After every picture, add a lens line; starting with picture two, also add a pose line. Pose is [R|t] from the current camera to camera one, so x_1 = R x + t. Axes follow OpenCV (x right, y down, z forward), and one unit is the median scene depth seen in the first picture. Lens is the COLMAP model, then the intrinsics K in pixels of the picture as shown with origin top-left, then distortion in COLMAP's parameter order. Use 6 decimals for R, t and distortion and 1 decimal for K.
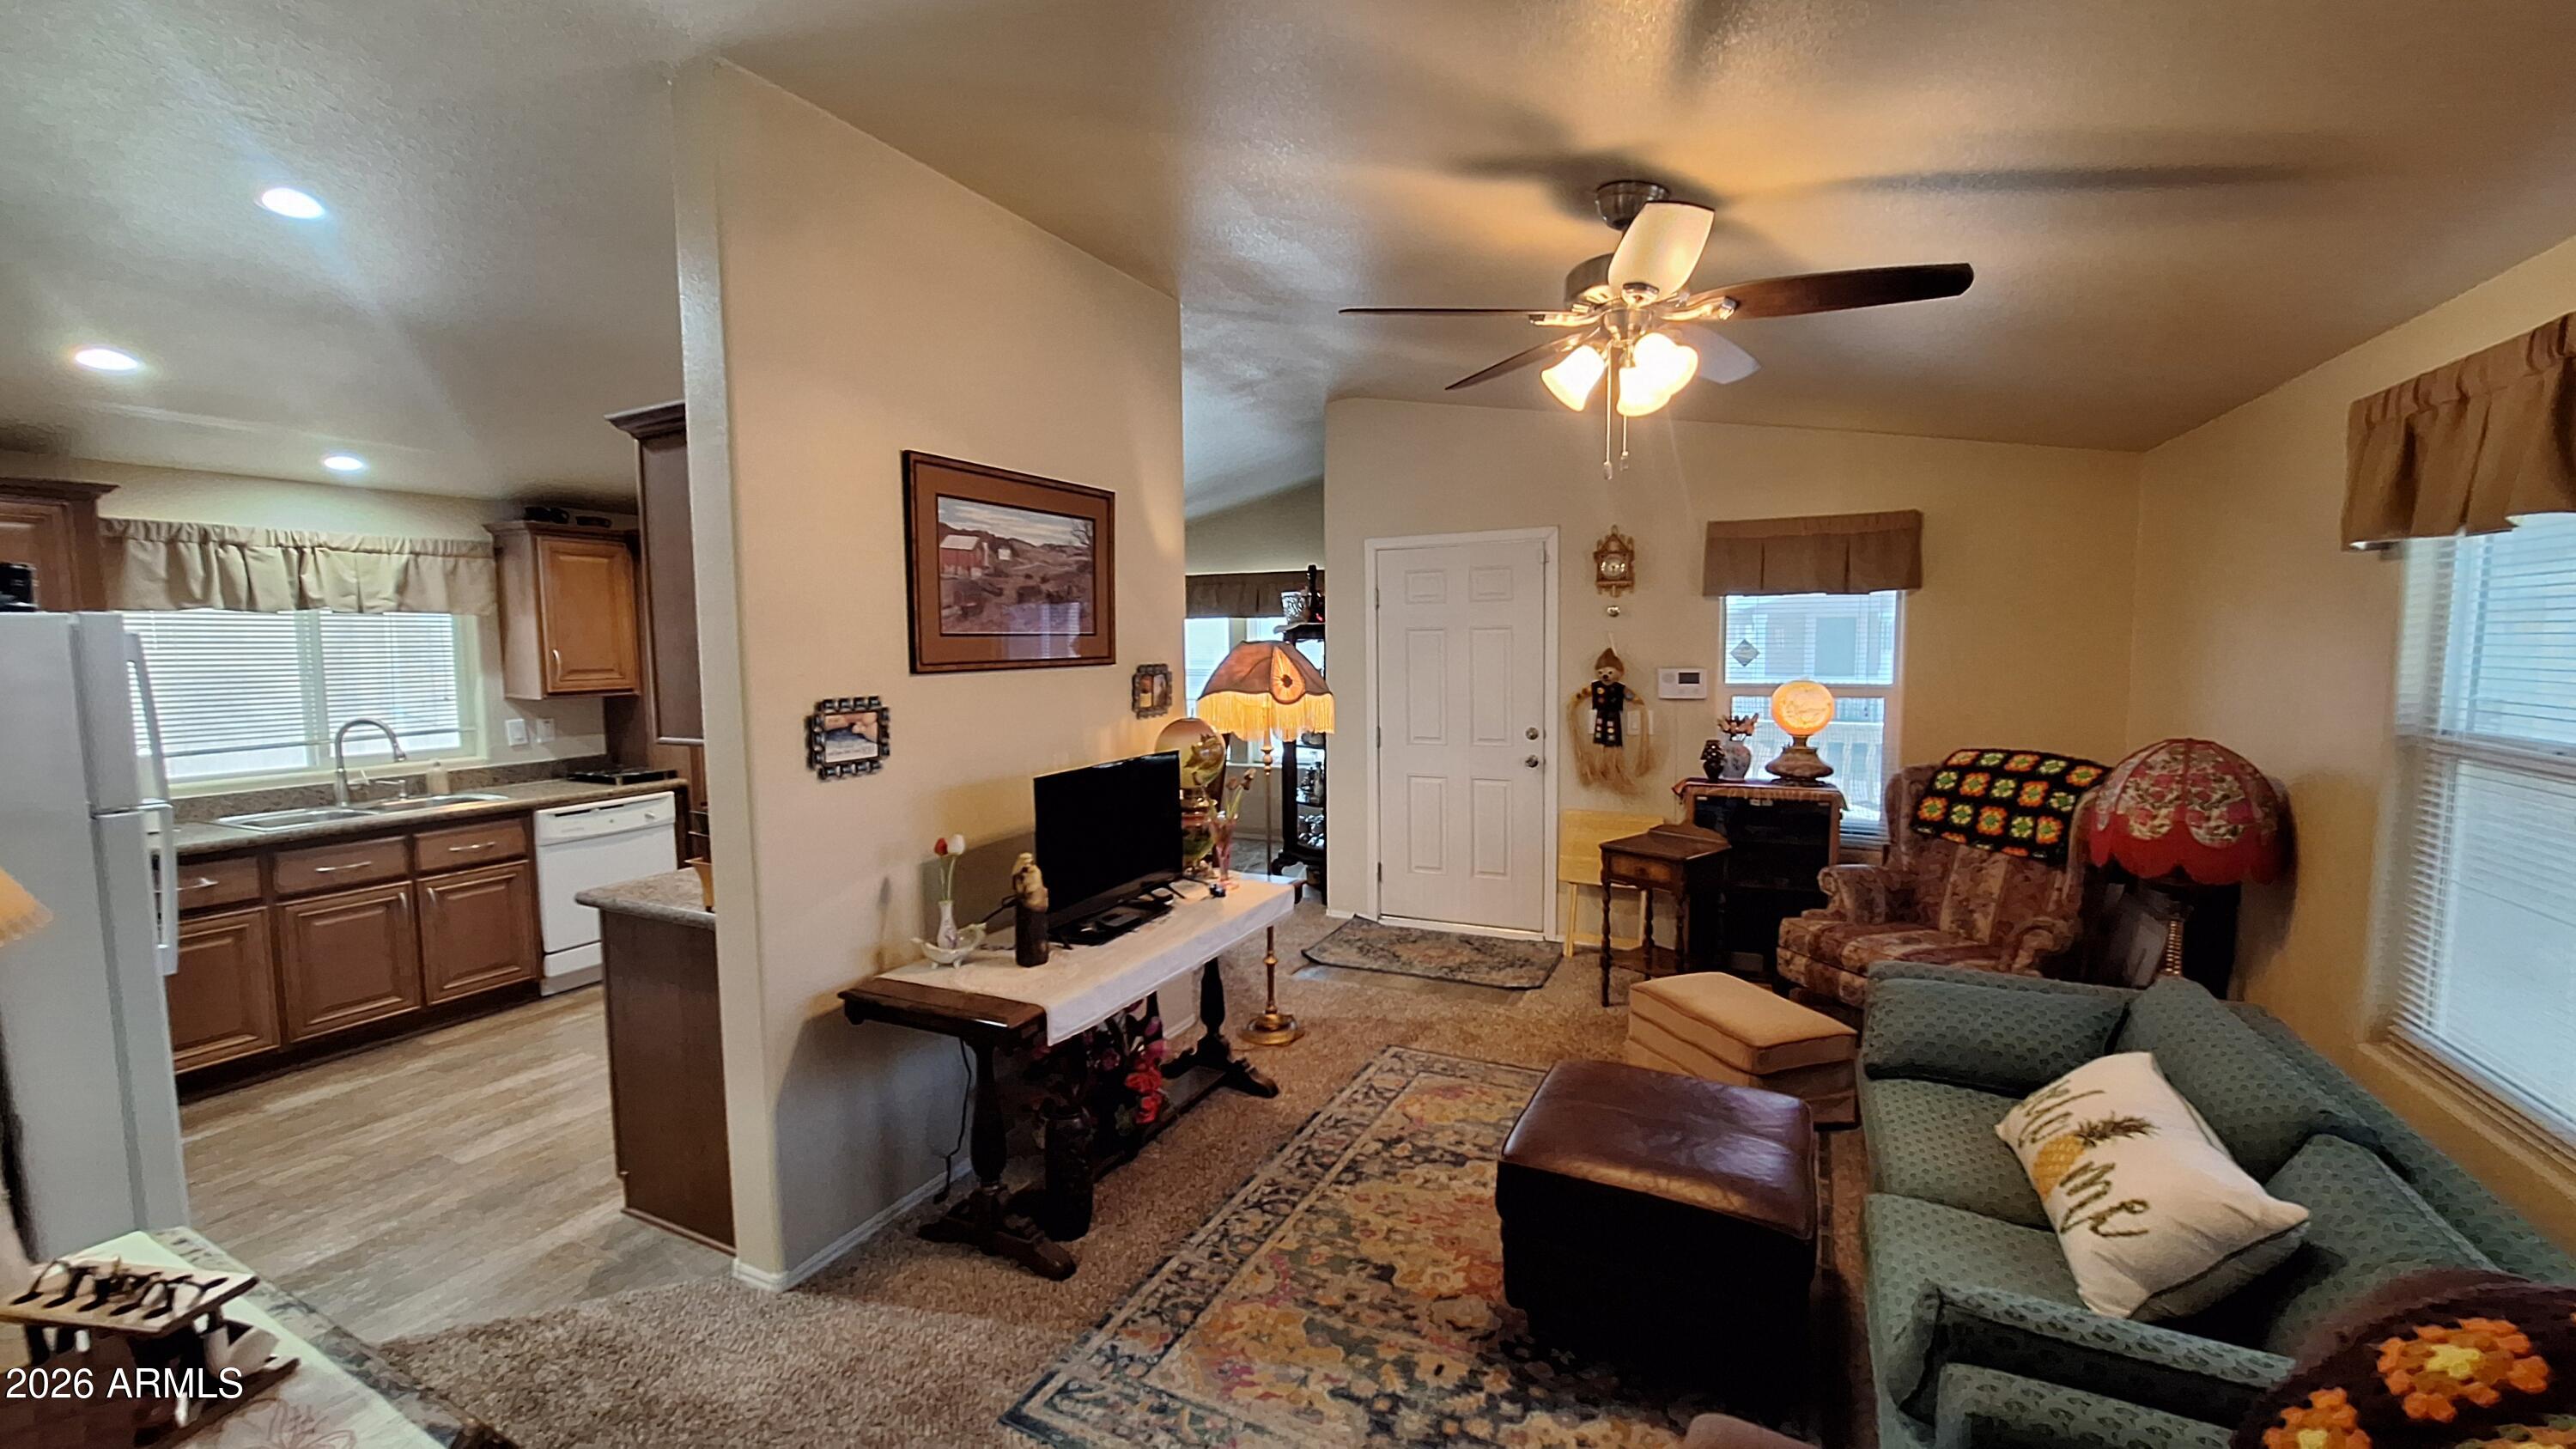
lens RADIAL K [[1015.7, 0, 1297.8], [0, 1015.7, 727.9], [0, 0, 1]] dist [-0.003556, 0.000803]
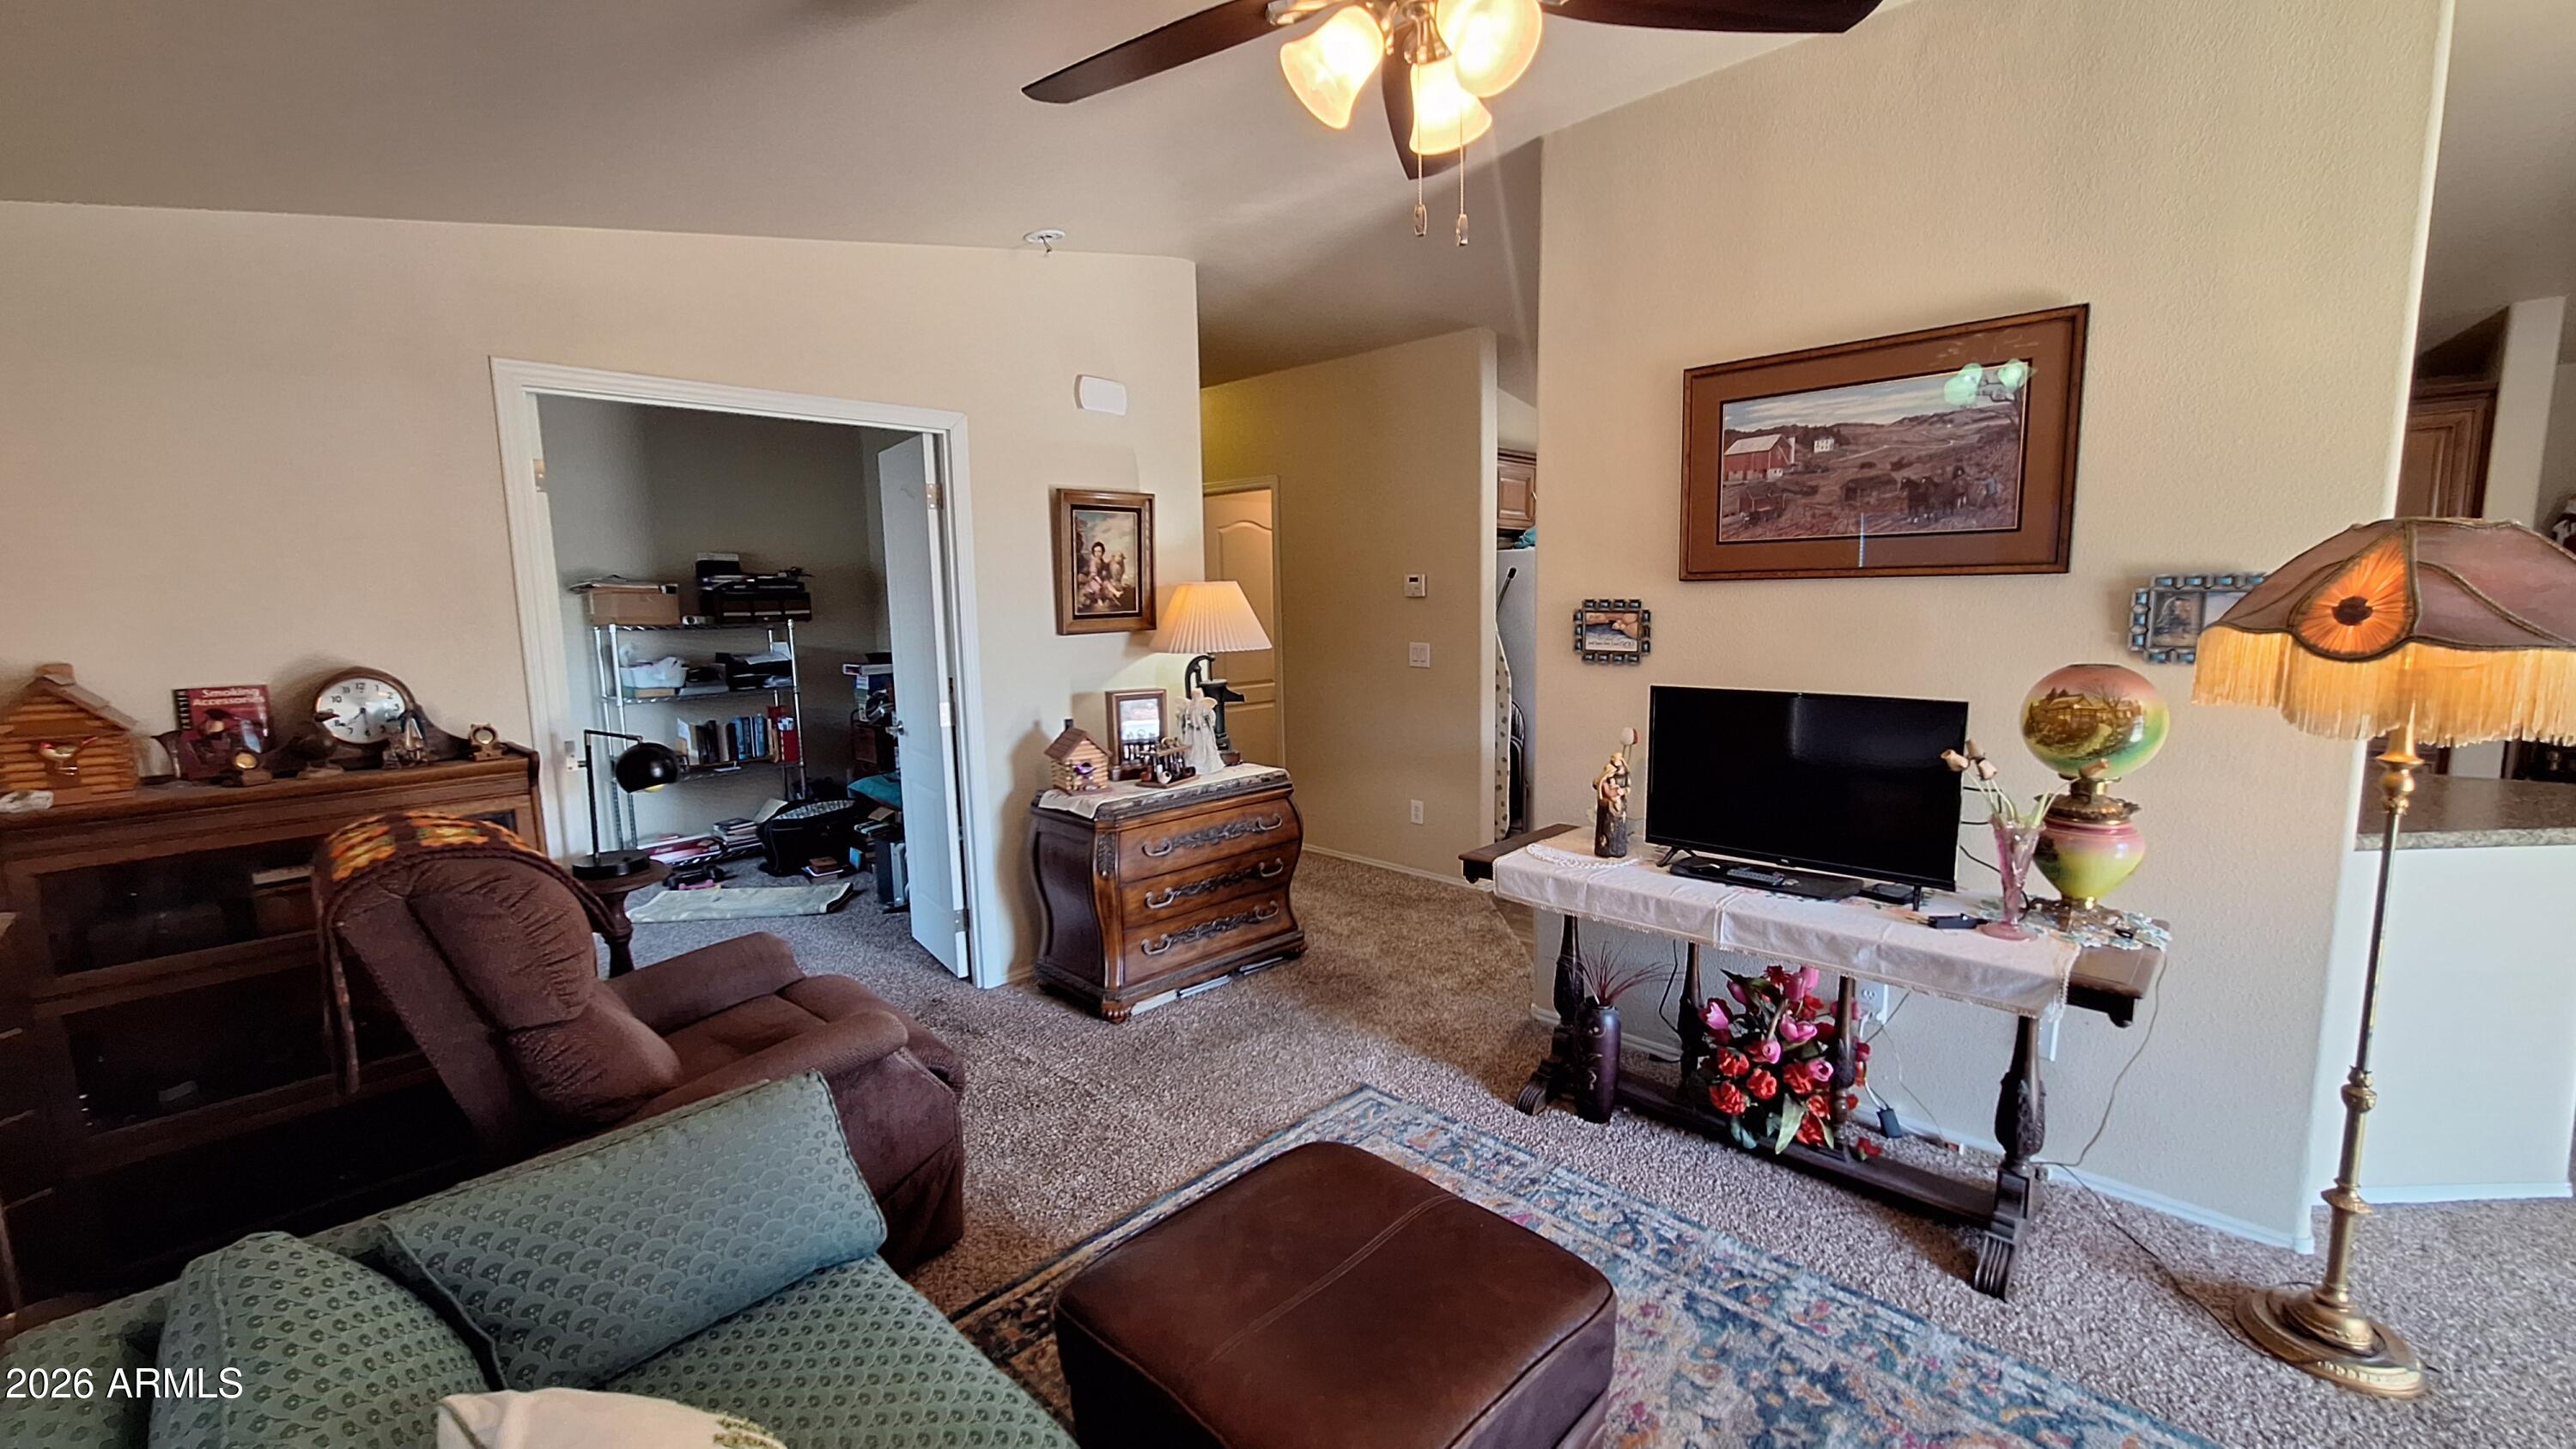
lens RADIAL K [[1015.7, 0, 1291.8], [0, 1015.7, 732.4], [0, 0, 1]] dist [-0.003556, 0.000803]
pose [[-0.305575, 0.146779, -0.940787, 0.553890], [-0.061763, 0.982911, 0.173413, -0.040382], [0.950163, 0.111096, -0.291288, 0.664639]]
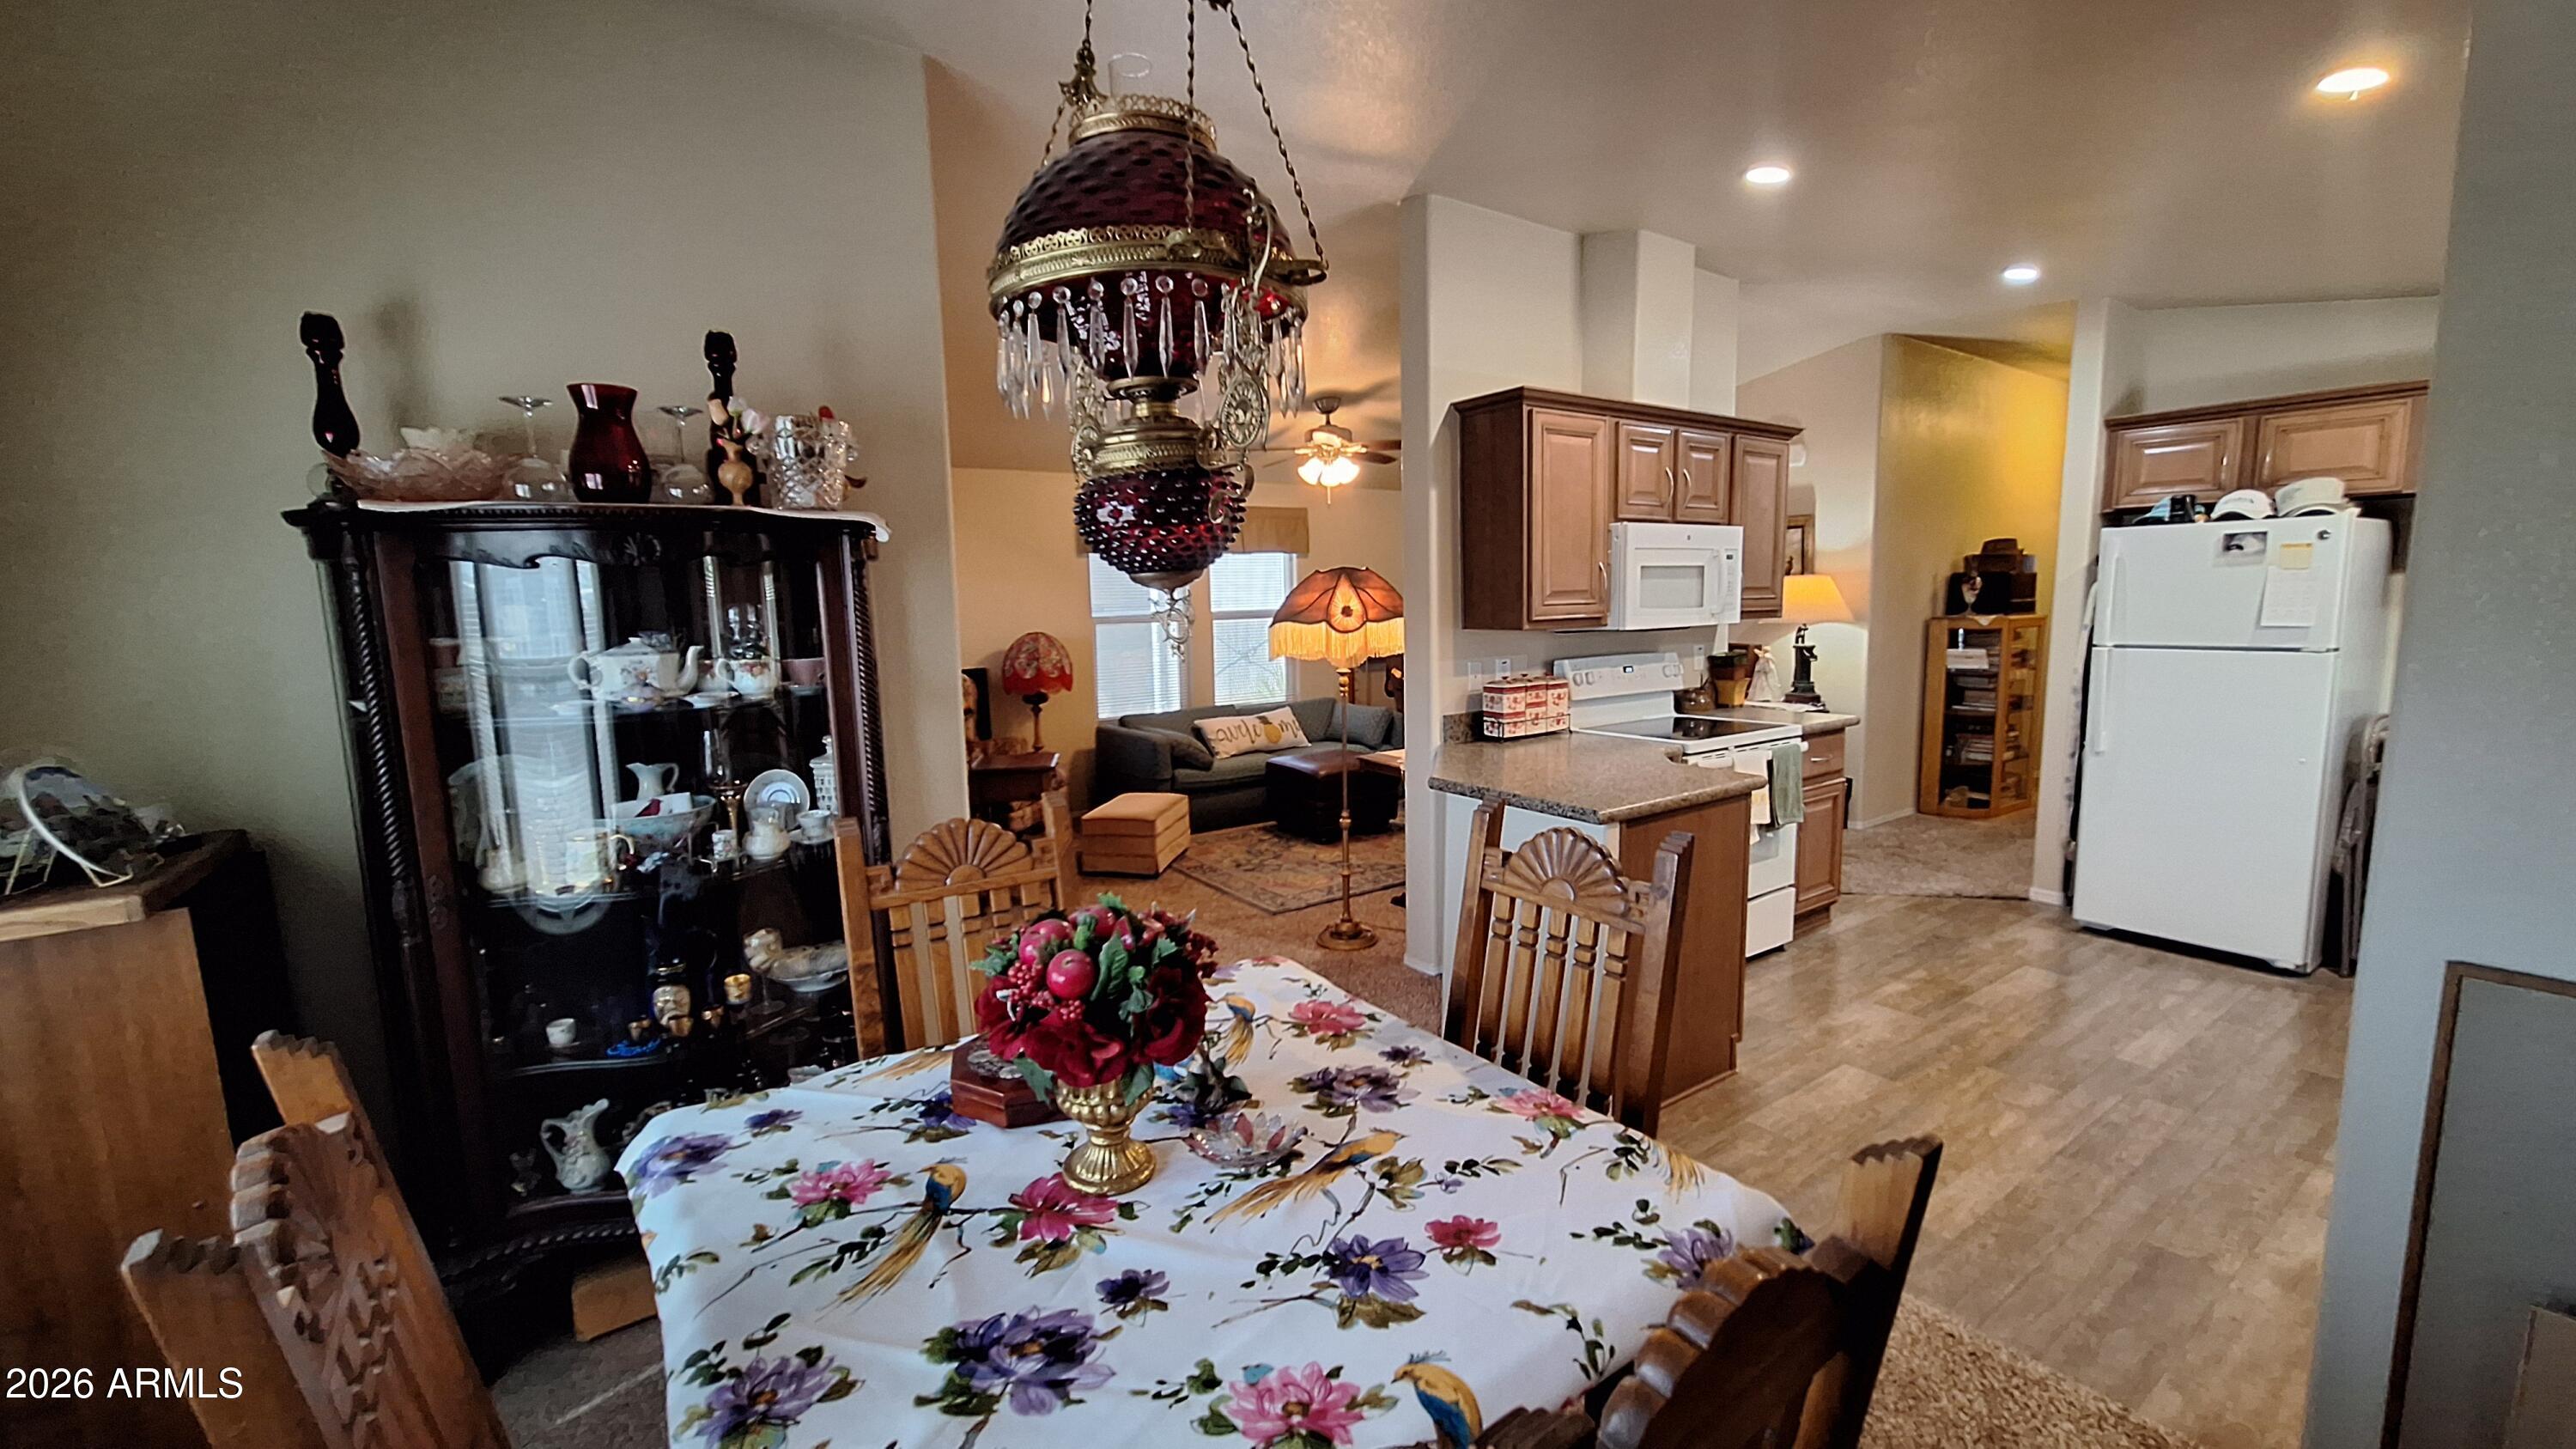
lens RADIAL K [[1015.7, 0, 1302.3], [0, 1015.7, 723.9], [0, 0, 1]] dist [-0.003556, 0.000803]
pose [[-0.876474, -0.033879, 0.480256, -0.506073], [0.069787, 0.978046, 0.196357, -0.138023], [-0.476365, 0.205618, -0.854867, 1.954334]]
